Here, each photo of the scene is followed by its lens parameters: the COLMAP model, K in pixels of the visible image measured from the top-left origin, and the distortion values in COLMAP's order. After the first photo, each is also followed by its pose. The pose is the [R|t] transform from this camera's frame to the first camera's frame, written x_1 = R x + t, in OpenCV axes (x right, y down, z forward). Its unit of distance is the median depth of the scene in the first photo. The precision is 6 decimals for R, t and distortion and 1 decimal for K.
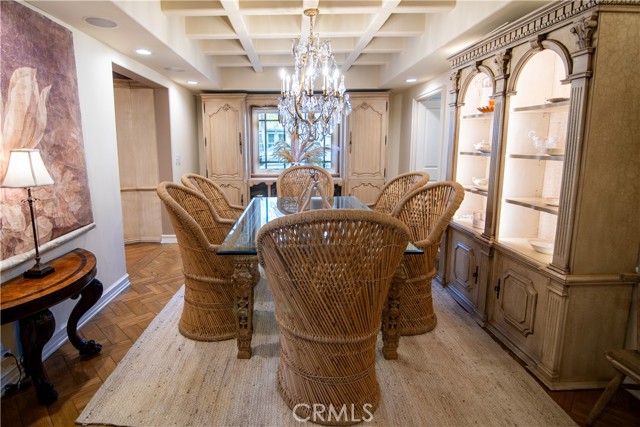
lens RADIAL K [[315.0, 0, 320.0], [0, 315.0, 213.5], [0, 0, 1]] dist [-0.000829, -0.015242]
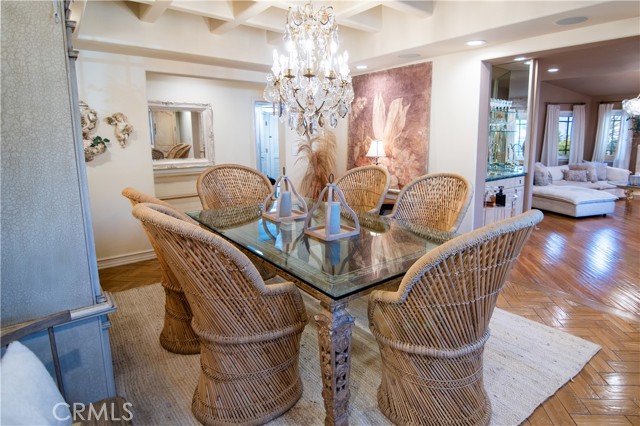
lens RADIAL K [[315.0, 0, 320.0], [0, 315.0, 213.0], [0, 0, 1]] dist [-0.000829, -0.015242]
pose [[-0.862408, 0.111085, -0.493876, 0.476058], [-0.120535, 0.902503, 0.413474, -0.492788], [0.491655, 0.416112, -0.764936, 2.193122]]
